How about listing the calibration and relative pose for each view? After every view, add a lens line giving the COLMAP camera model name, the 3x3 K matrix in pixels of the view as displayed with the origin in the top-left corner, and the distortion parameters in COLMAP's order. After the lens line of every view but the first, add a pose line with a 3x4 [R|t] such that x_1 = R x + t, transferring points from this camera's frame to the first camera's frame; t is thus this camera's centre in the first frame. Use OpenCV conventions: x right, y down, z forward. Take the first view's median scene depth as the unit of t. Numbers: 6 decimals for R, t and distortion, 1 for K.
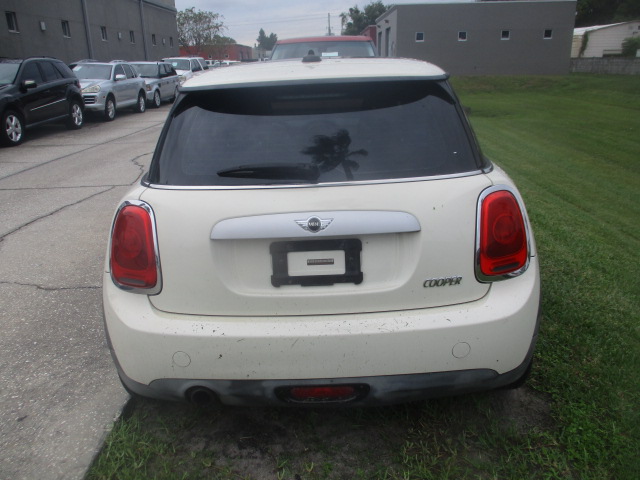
lens RADIAL K [[547.5, 0, 320.0], [0, 547.5, 240.0], [0, 0, 1]] dist [-0.034416, 0.010108]
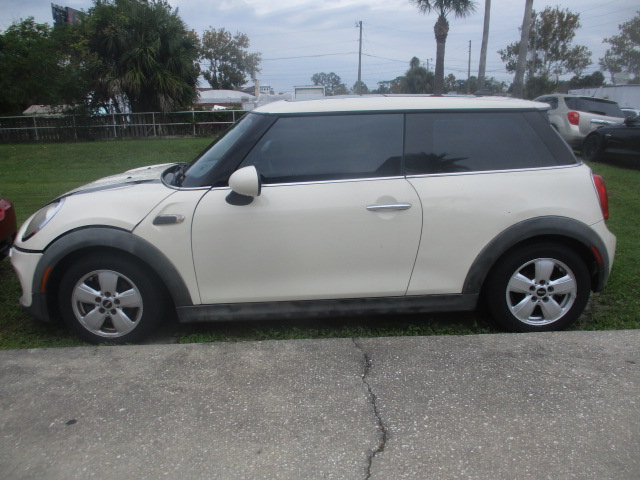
lens RADIAL K [[547.5, 0, 320.0], [0, 547.5, 240.0], [0, 0, 1]] dist [-0.034416, 0.010108]
pose [[-0.044914, -0.214839, 0.975616, -1.975100], [0.335511, 0.916632, 0.217296, -0.519798], [-0.940965, 0.337090, 0.030911, 1.813859]]
